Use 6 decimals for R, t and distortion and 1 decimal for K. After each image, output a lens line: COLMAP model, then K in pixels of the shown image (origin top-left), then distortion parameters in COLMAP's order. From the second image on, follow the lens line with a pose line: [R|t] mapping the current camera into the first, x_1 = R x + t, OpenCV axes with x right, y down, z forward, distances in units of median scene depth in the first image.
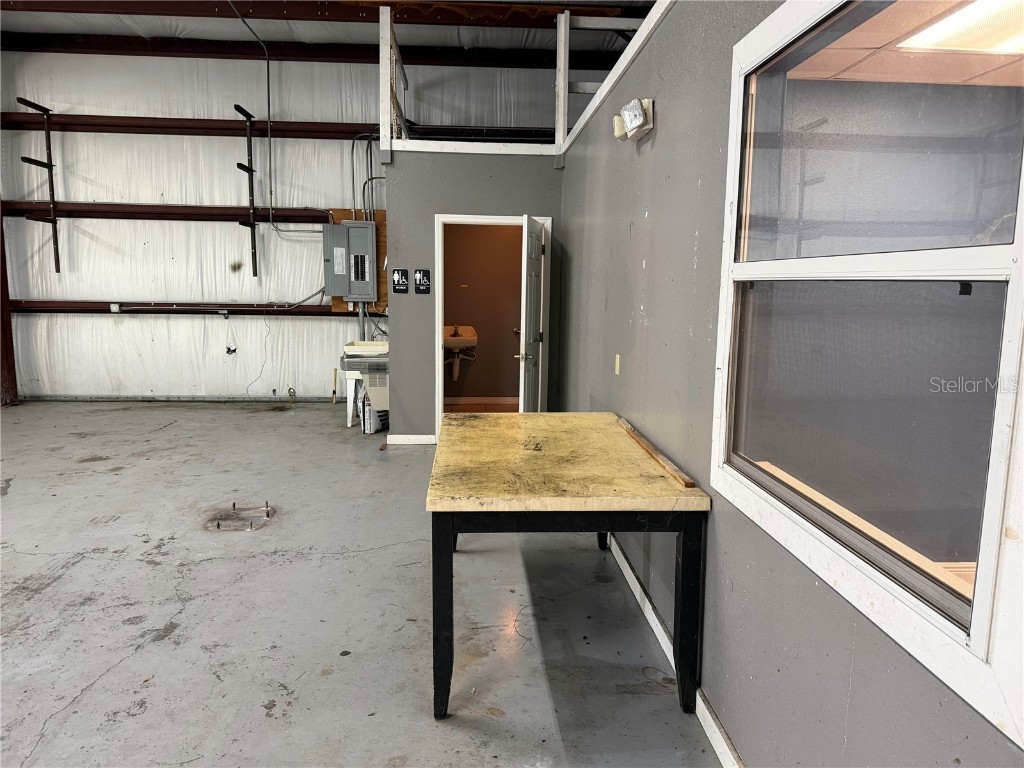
lens RADIAL K [[707.9, 0, 512.4], [0, 707.9, 384.1], [0, 0, 1]] dist [-0.004434, -0.006277]
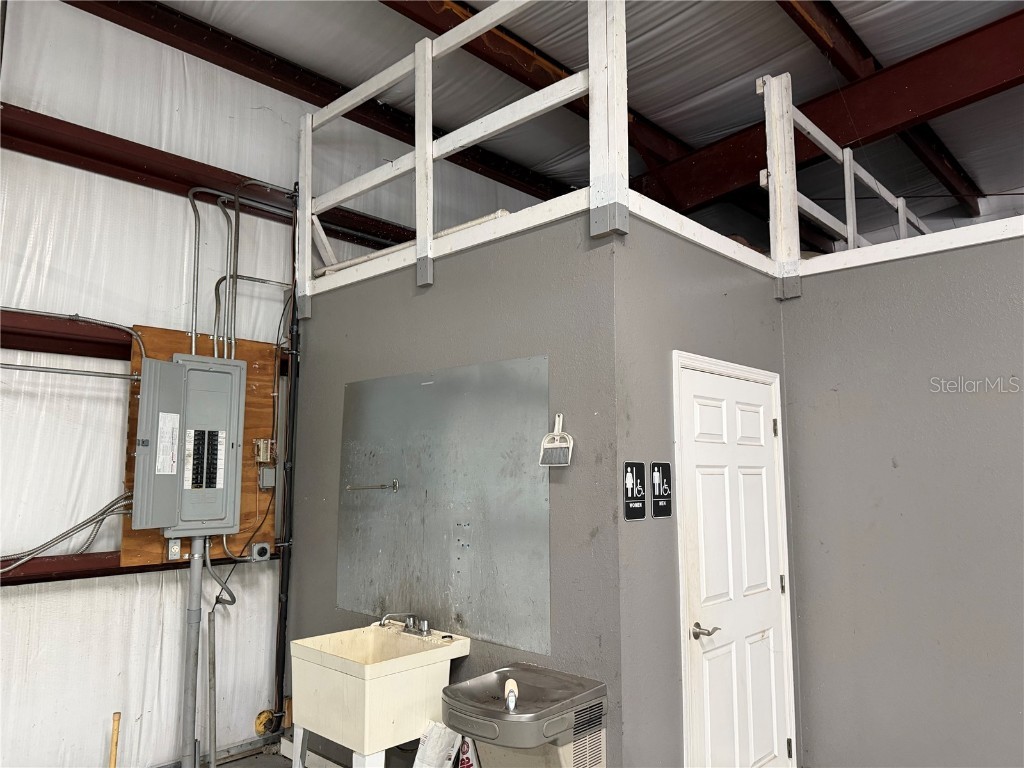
lens RADIAL K [[707.9, 0, 513.3], [0, 707.9, 379.8], [0, 0, 1]] dist [-0.004434, -0.006277]
pose [[0.723579, 0.063269, 0.687335, -0.386422], [0.117495, 0.969967, -0.212975, -0.095025], [-0.680168, 0.234862, 0.694415, 0.545165]]
